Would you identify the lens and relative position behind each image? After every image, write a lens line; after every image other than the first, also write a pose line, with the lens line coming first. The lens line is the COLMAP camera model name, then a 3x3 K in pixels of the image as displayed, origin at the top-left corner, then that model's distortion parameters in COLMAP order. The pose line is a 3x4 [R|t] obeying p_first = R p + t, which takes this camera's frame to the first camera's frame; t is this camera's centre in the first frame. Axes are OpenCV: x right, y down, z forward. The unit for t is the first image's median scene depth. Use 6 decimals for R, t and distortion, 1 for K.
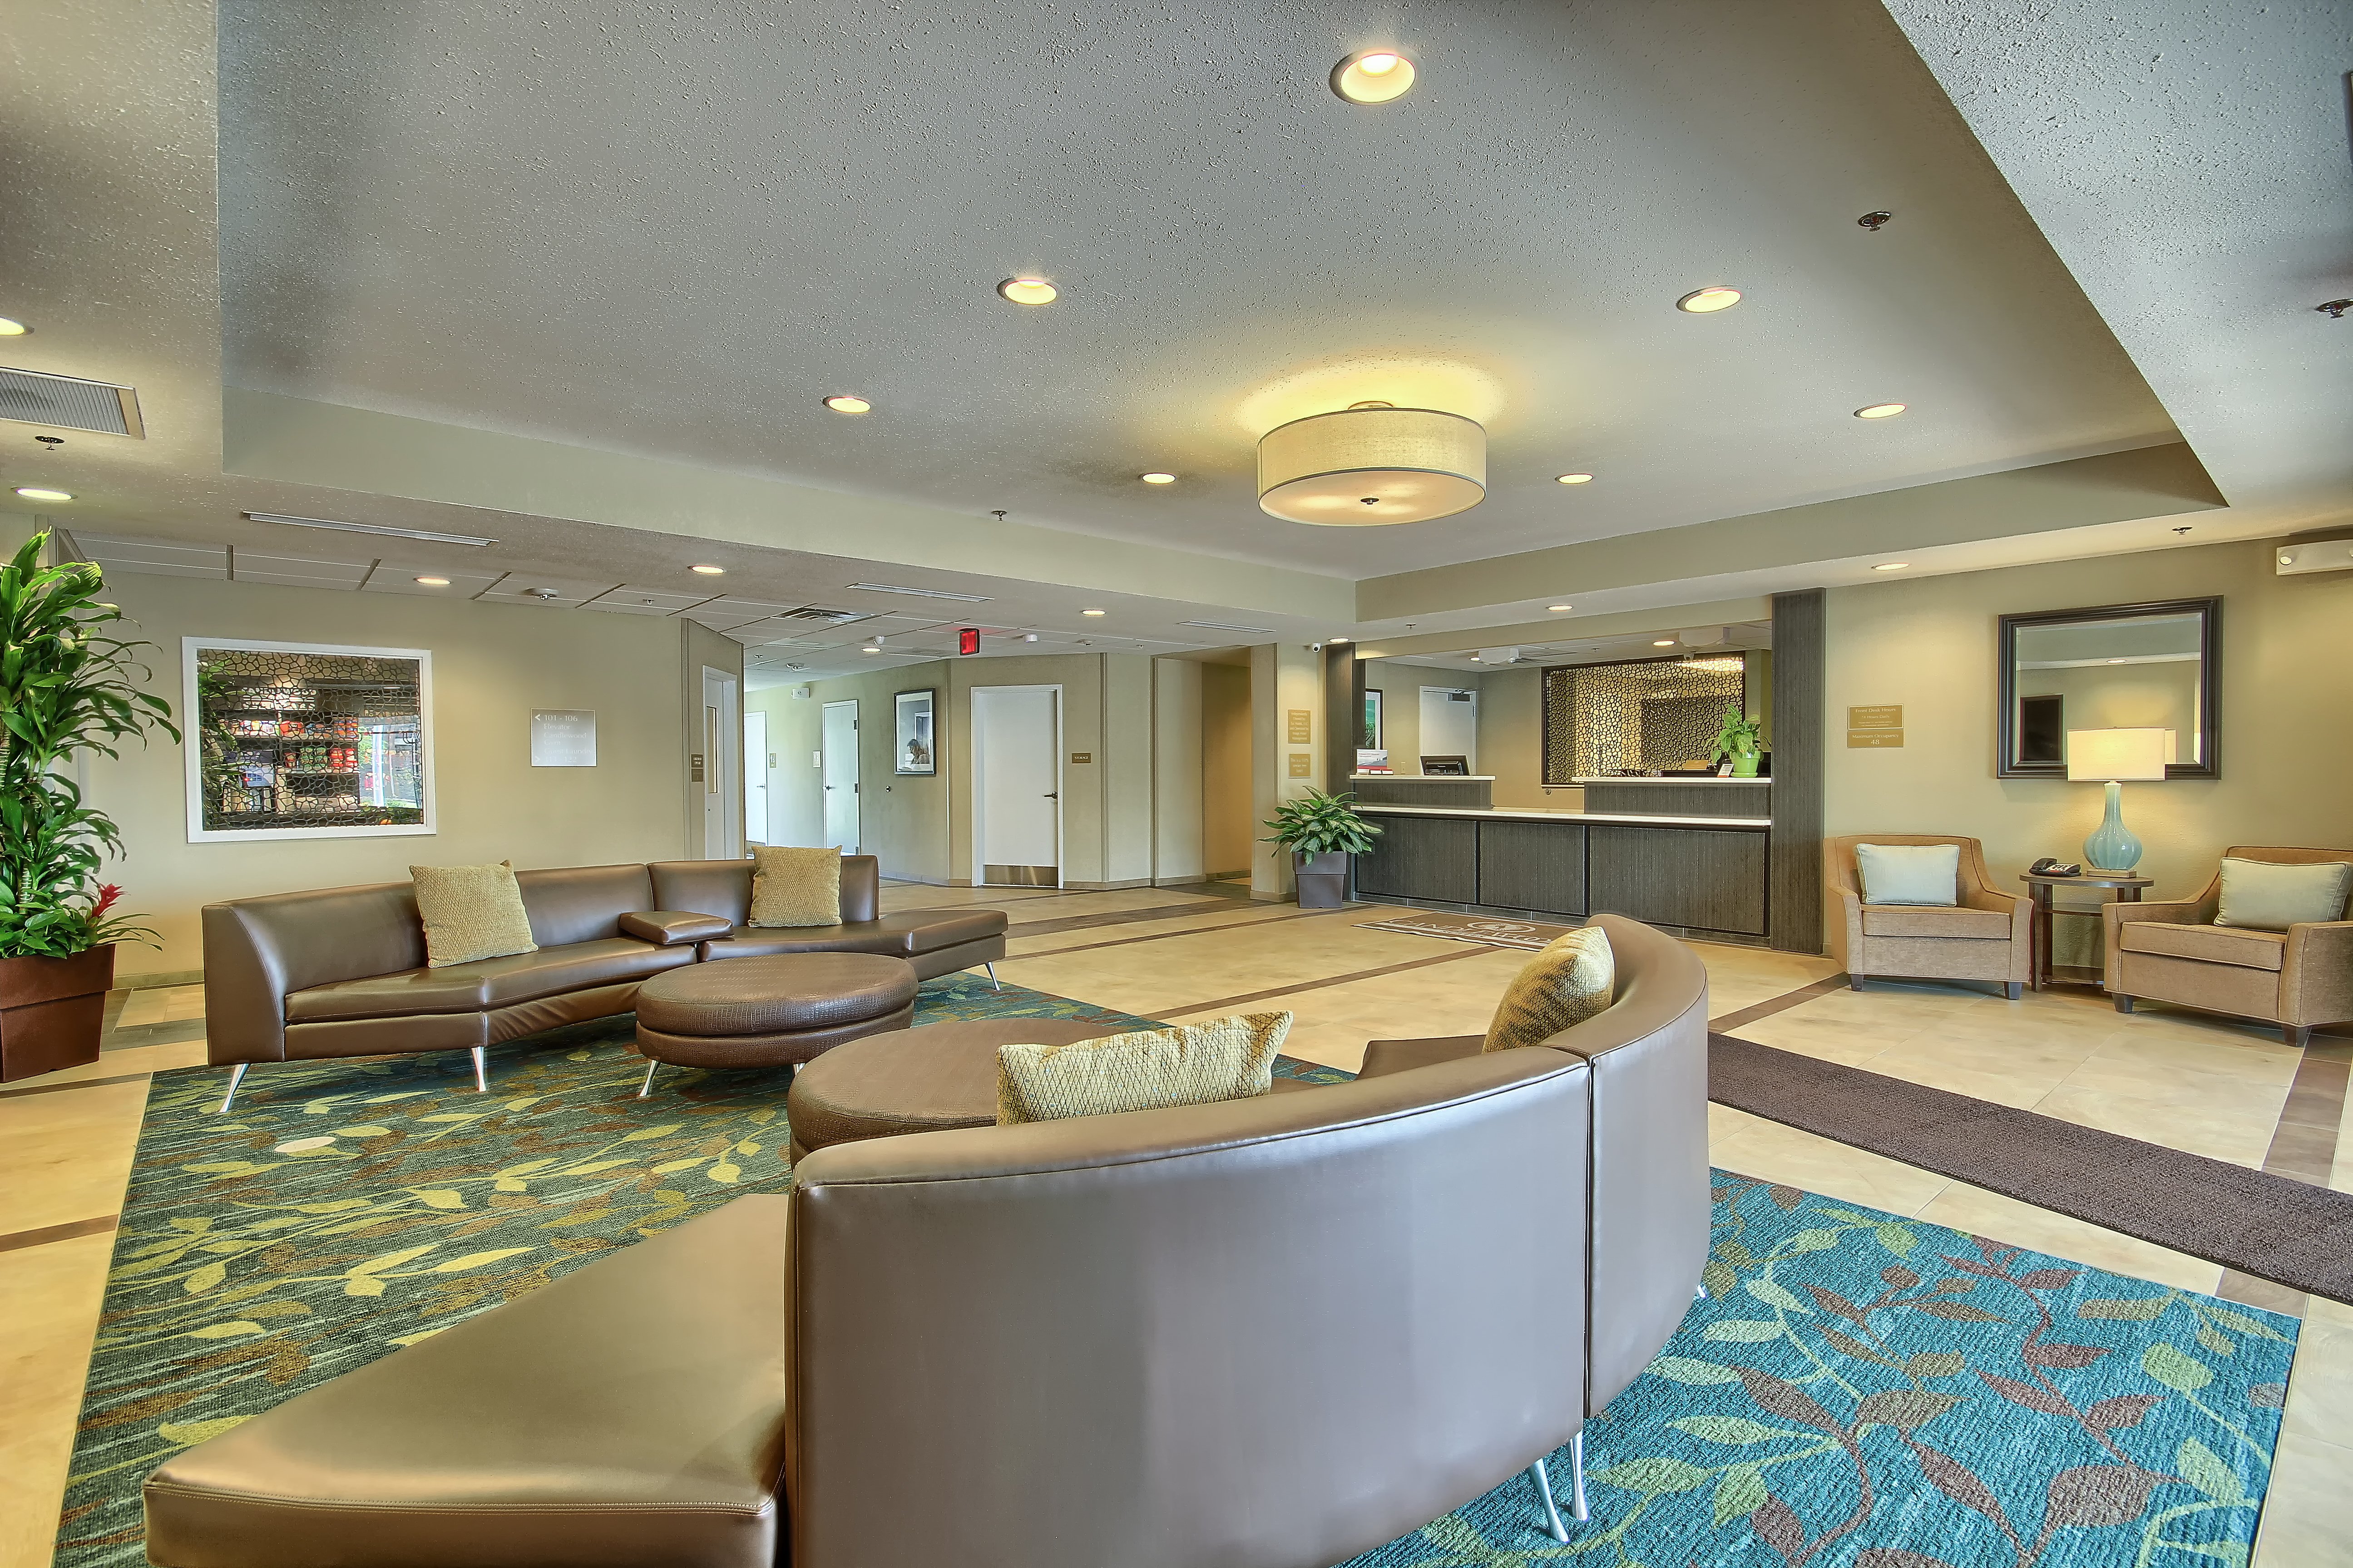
lens RADIAL K [[1098.7, 0, 1199.0], [0, 1098.7, 776.5], [0, 0, 1]] dist [-0.000797, -0.004483]
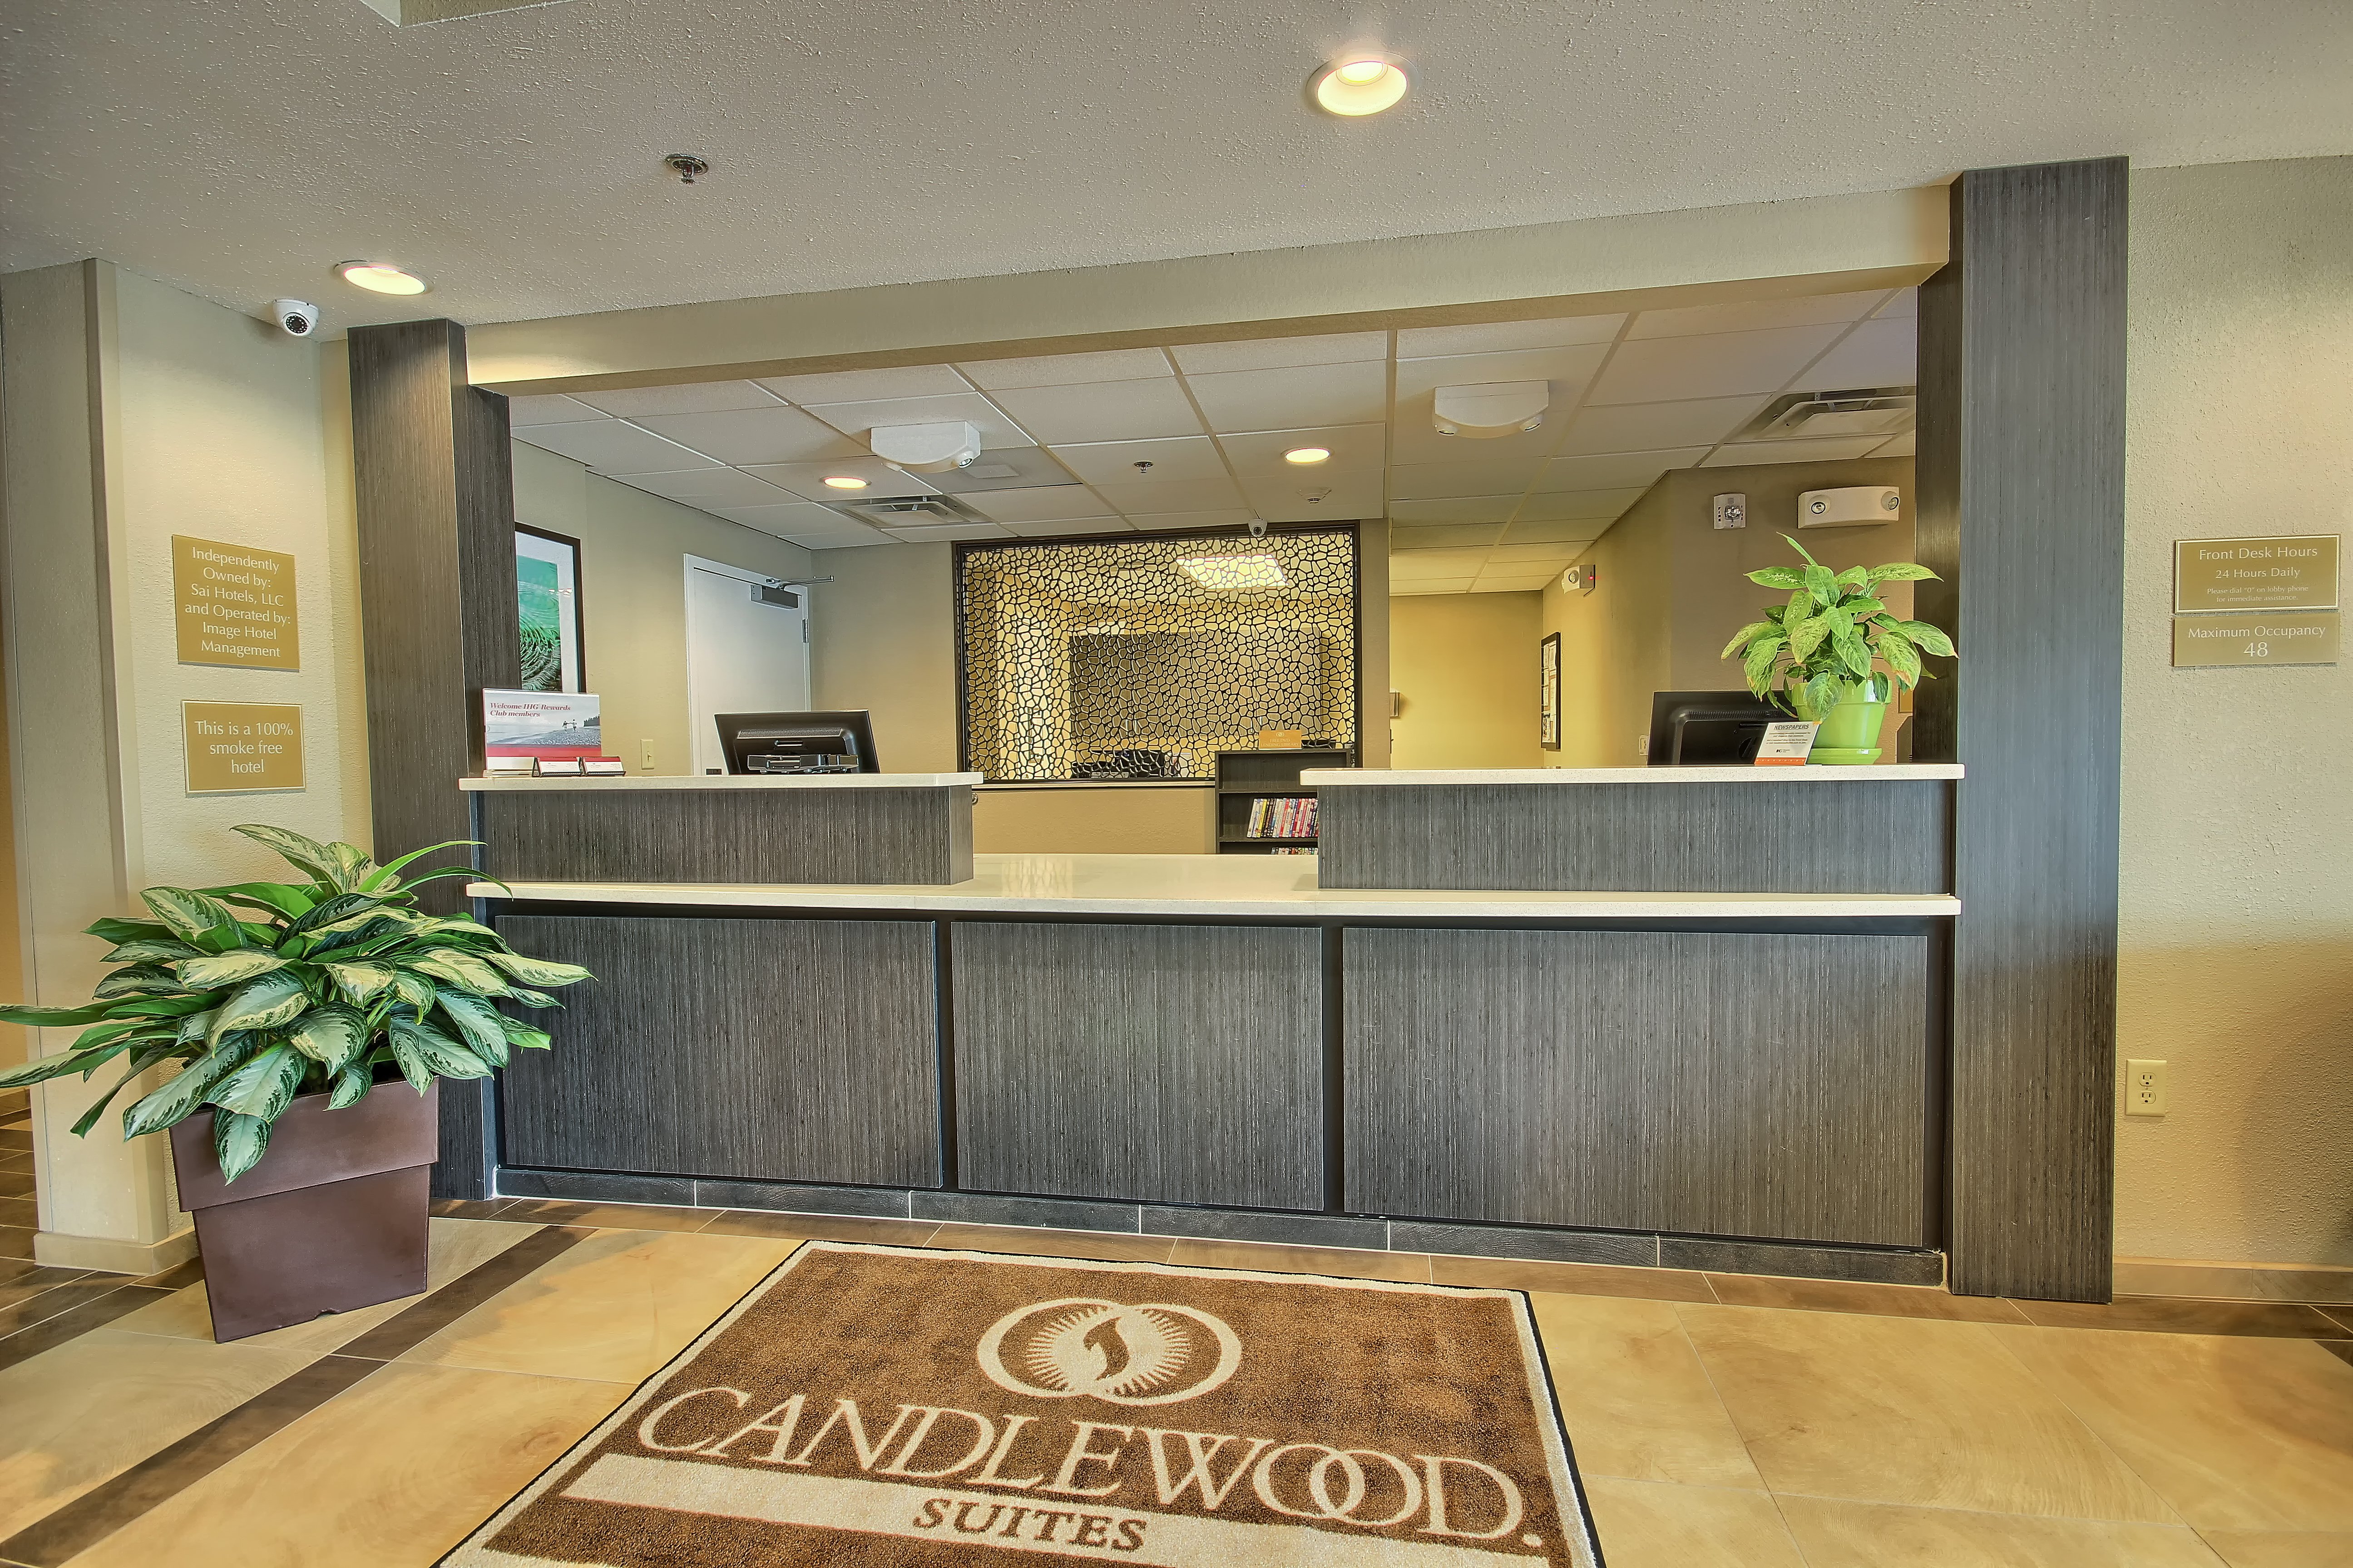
lens RADIAL K [[1098.7, 0, 1187.4], [0, 1098.7, 791.5], [0, 0, 1]] dist [-0.000797, -0.004483]
pose [[0.788981, -0.031516, 0.613608, 0.115974], [0.018317, 0.999446, 0.027781, -0.002652], [-0.614144, -0.010679, 0.789122, 0.679742]]
